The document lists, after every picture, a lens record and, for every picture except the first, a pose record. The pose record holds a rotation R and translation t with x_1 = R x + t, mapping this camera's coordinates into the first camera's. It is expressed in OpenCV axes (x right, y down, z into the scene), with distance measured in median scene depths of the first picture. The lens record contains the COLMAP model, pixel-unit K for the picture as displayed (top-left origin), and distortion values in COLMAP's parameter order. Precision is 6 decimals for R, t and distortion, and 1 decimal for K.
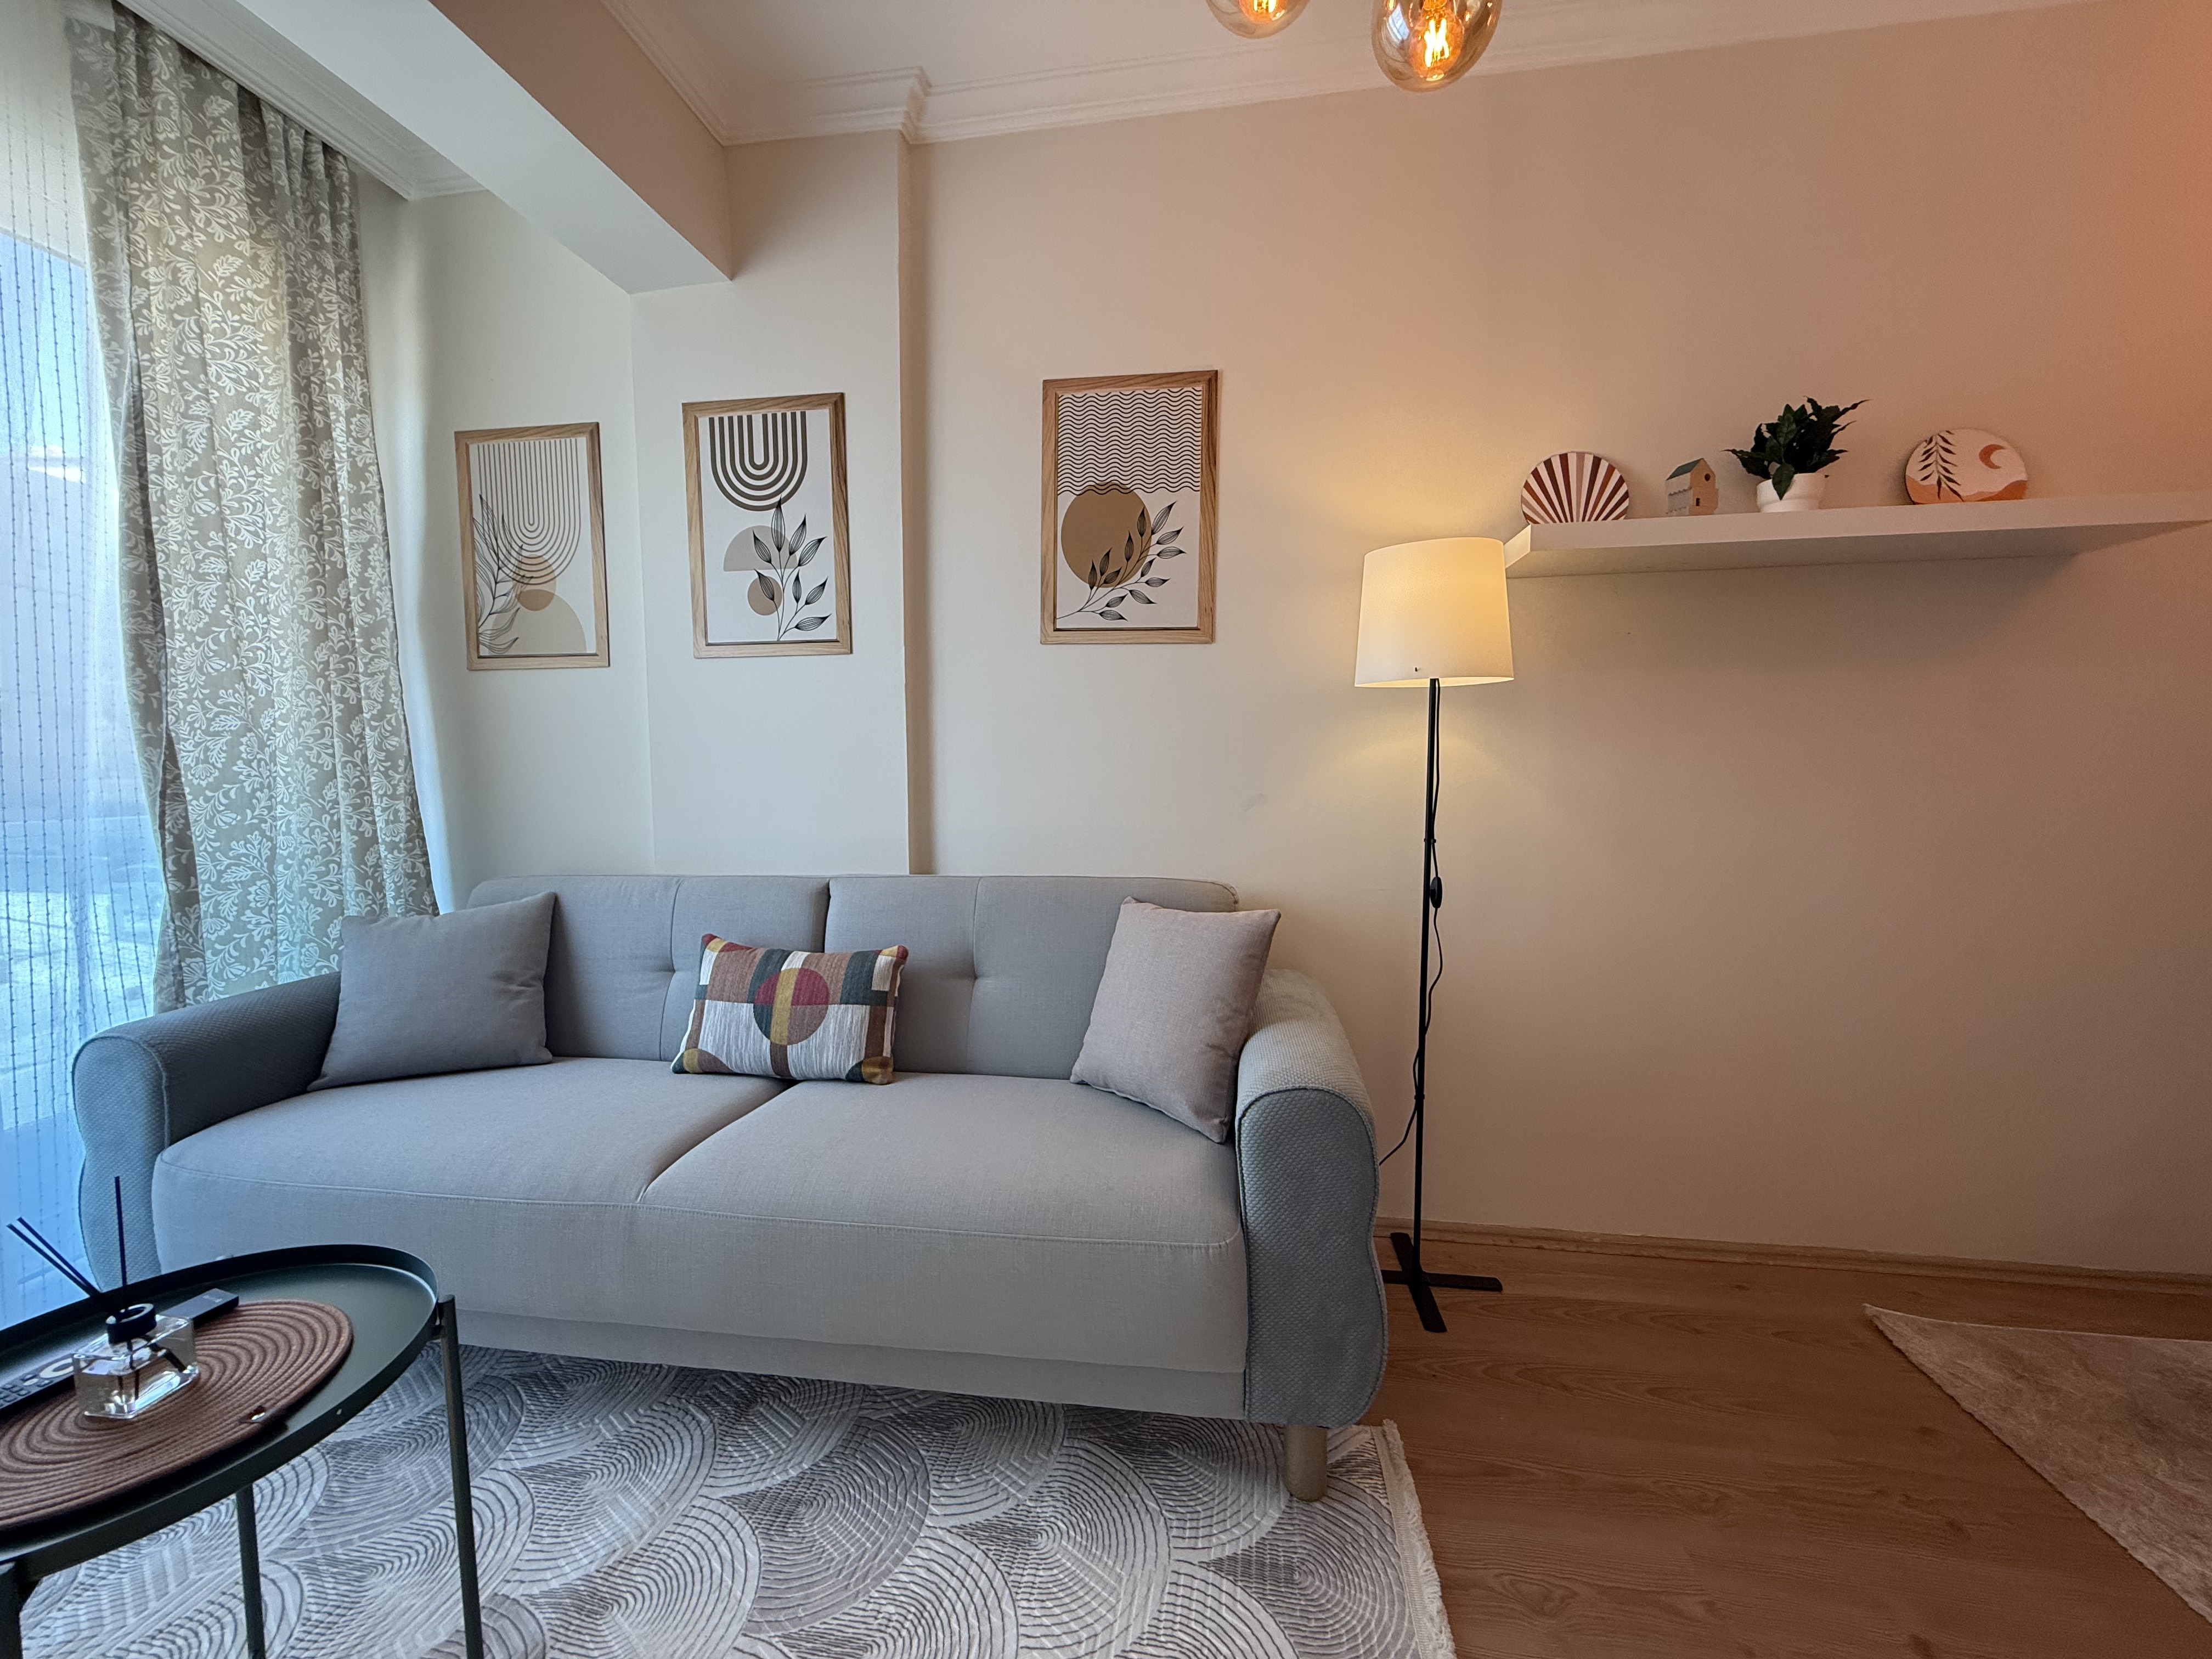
lens RADIAL K [[881.8, 0, 1102.5], [0, 881.8, 825.4], [0, 0, 1]] dist [-0.000077, 0.000337]
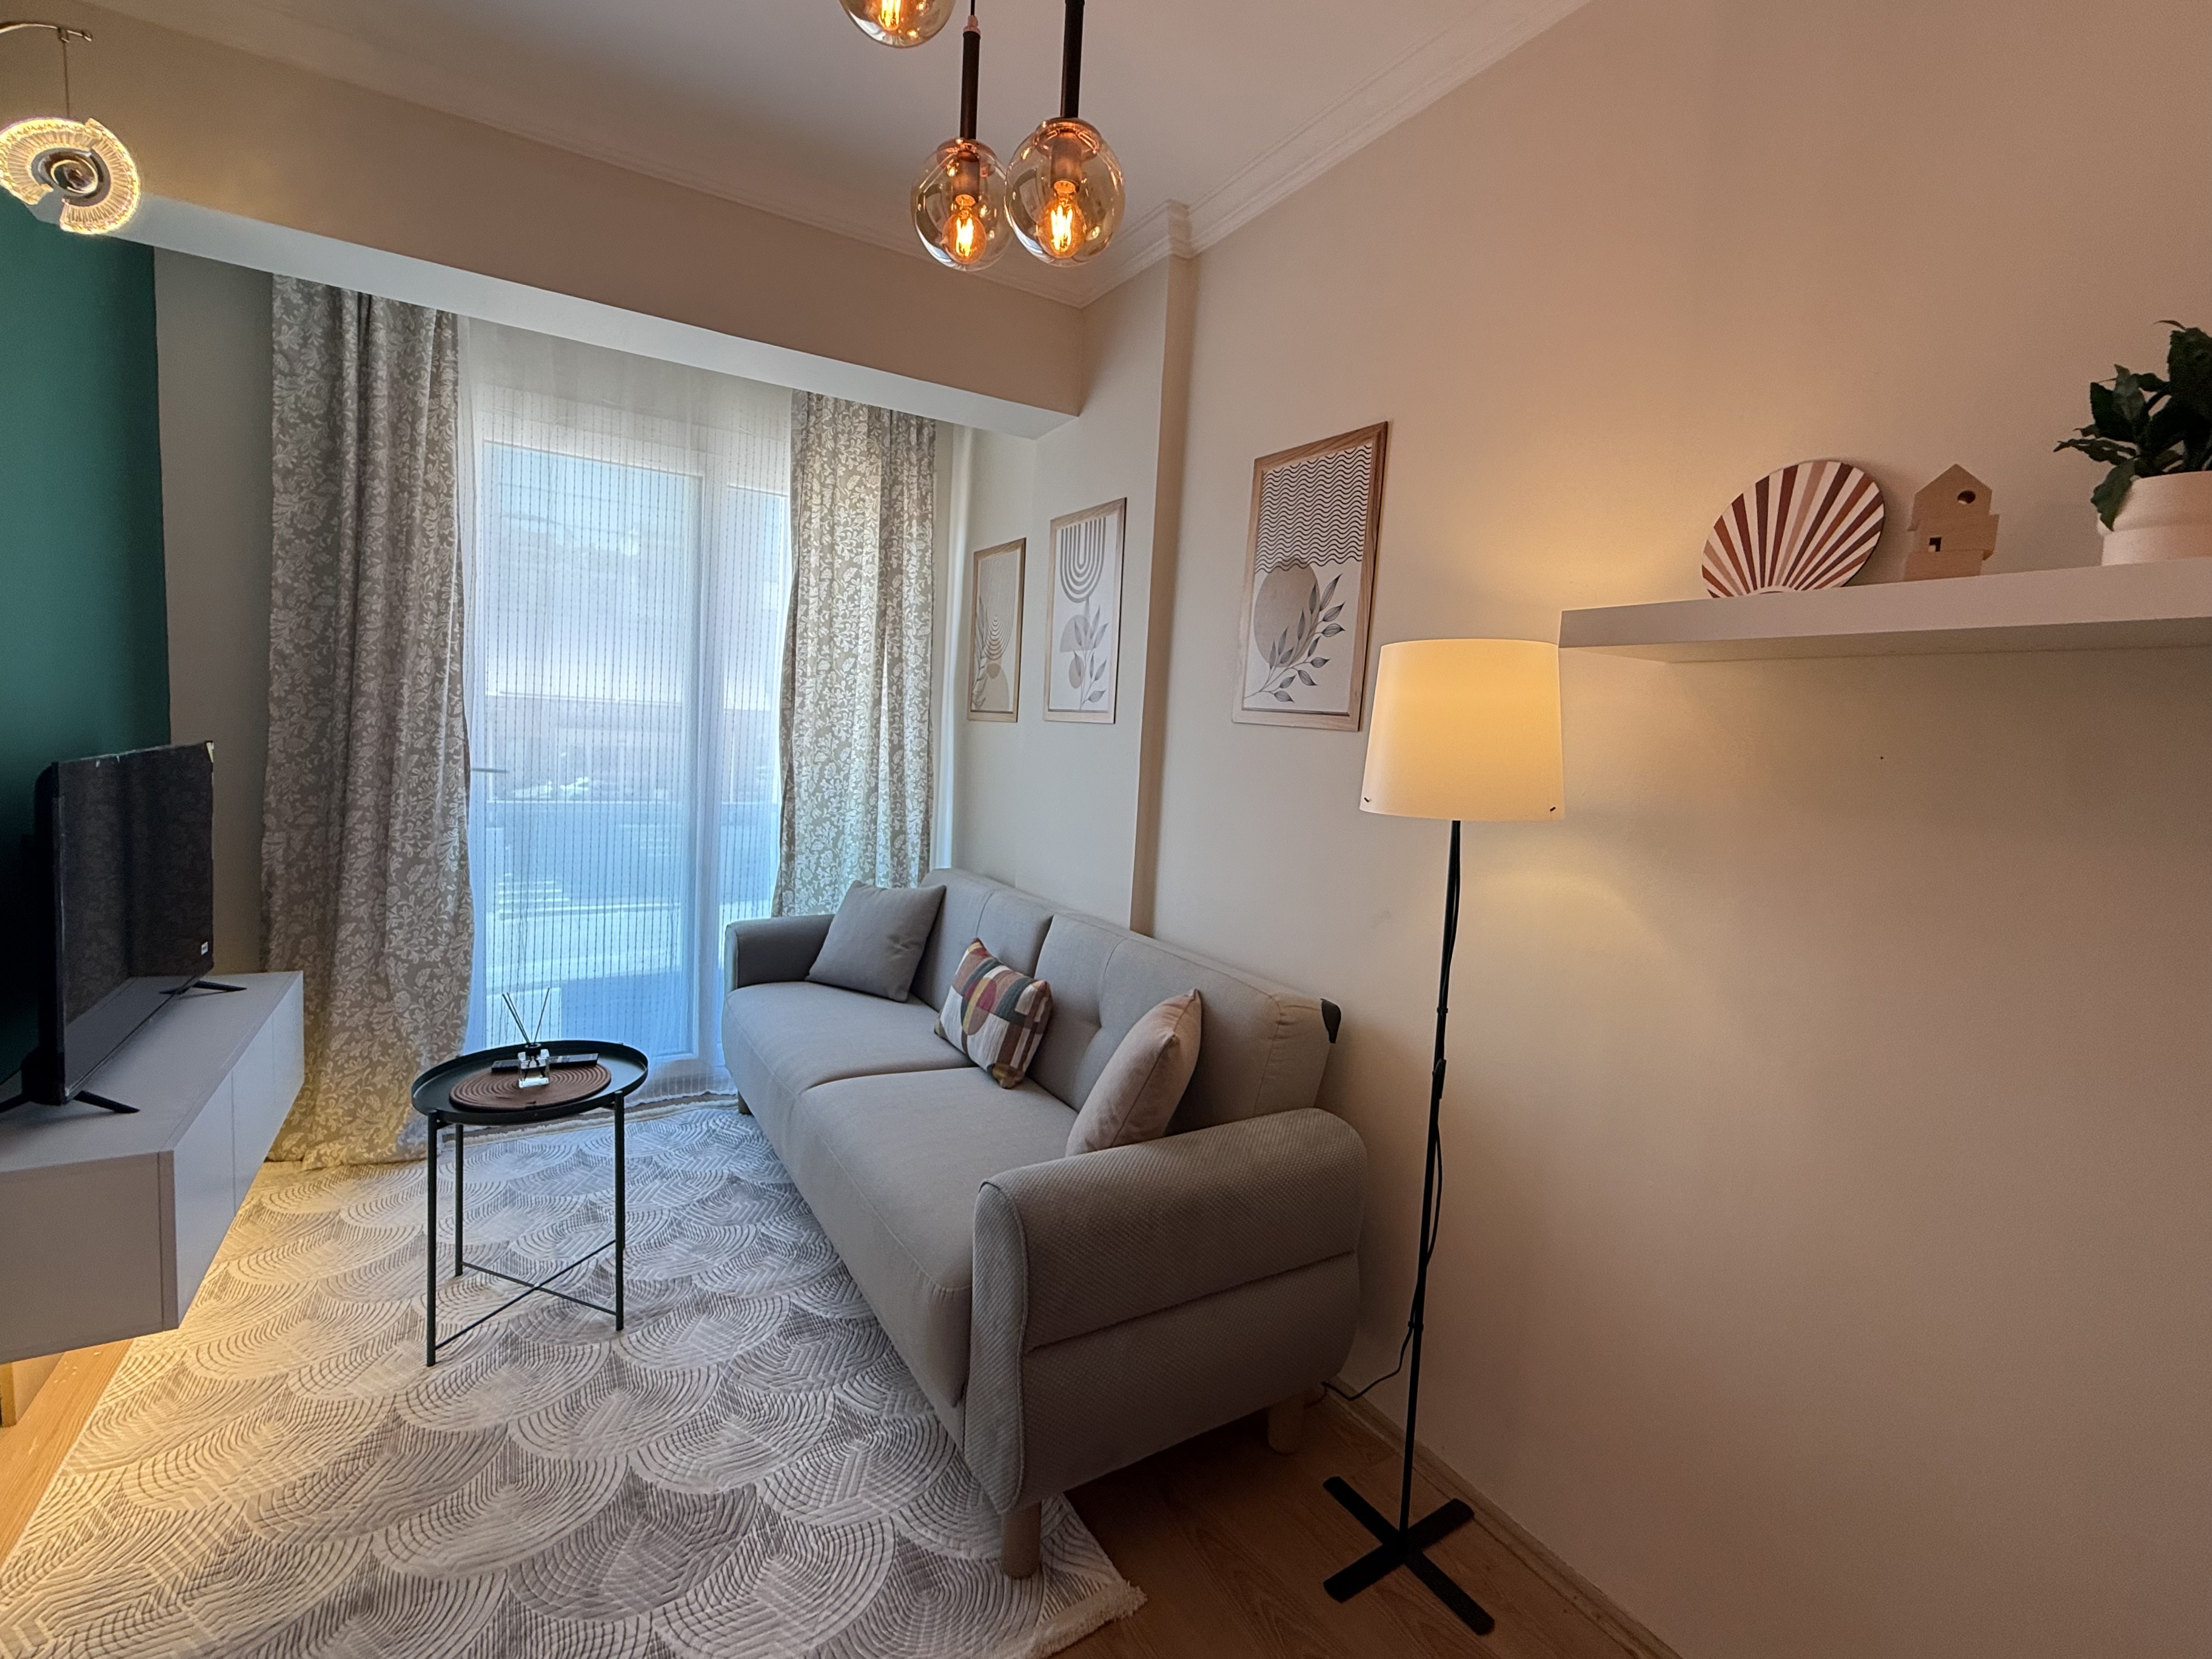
lens RADIAL K [[974.2, 0, 1101.5], [0, 974.2, 825.7], [0, 0, 1]] dist [-0.000156, 0.000309]
pose [[0.641463, 0.120085, -0.757697, 0.736914], [-0.113278, 0.991673, 0.061267, -0.149452], [0.758745, 0.046529, 0.649724, 0.182573]]
